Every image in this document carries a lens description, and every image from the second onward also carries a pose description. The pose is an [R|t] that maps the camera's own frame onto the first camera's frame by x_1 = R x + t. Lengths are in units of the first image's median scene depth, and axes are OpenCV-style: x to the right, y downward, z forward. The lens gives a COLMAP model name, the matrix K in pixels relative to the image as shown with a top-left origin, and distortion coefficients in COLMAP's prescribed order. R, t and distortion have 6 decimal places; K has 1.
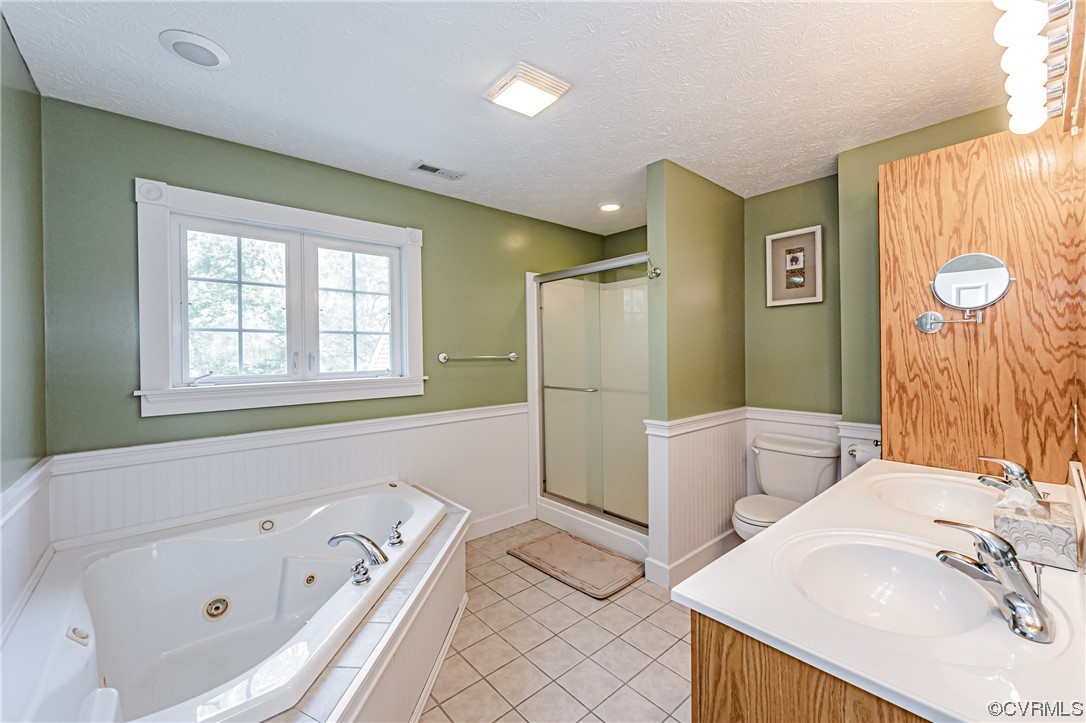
lens RADIAL K [[435.4, 0, 545.5], [0, 435.4, 354.5], [0, 0, 1]] dist [0.001204, 0.000762]
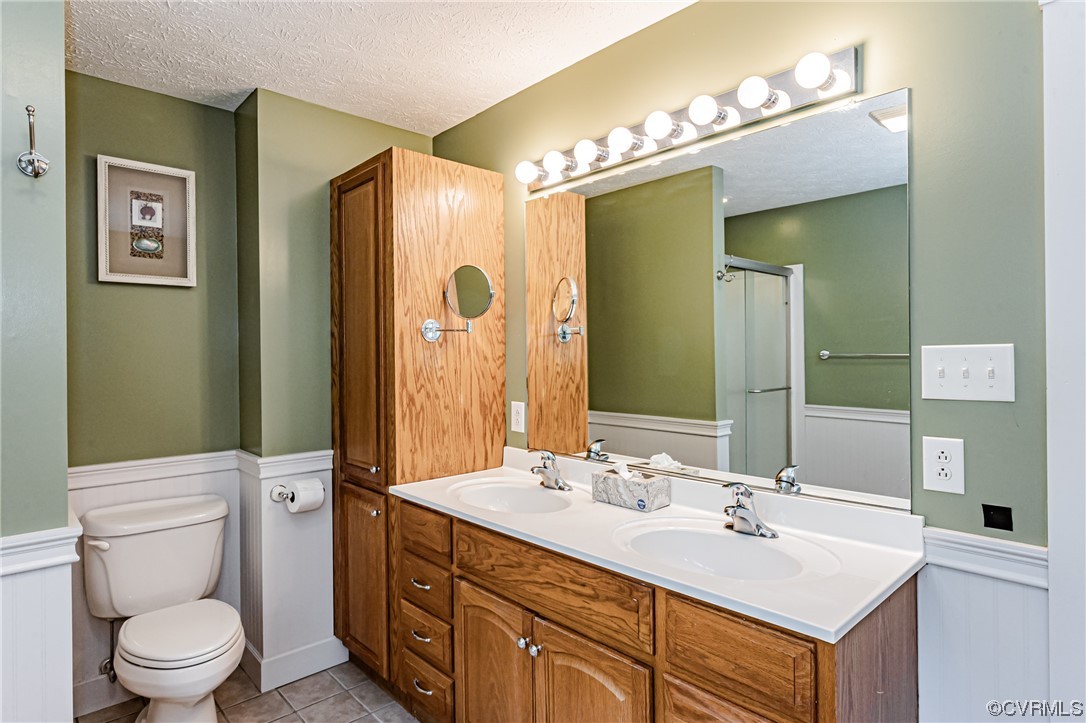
lens RADIAL K [[582.1, 0, 544.6], [0, 582.1, 363.1], [0, 0, 1]] dist [-0.005698, -0.000374]
pose [[-0.028828, 0.002259, 0.999582, -0.414765], [0.012696, 0.999918, -0.001893, 0.004152], [-0.999504, 0.012636, -0.028854, 0.769681]]
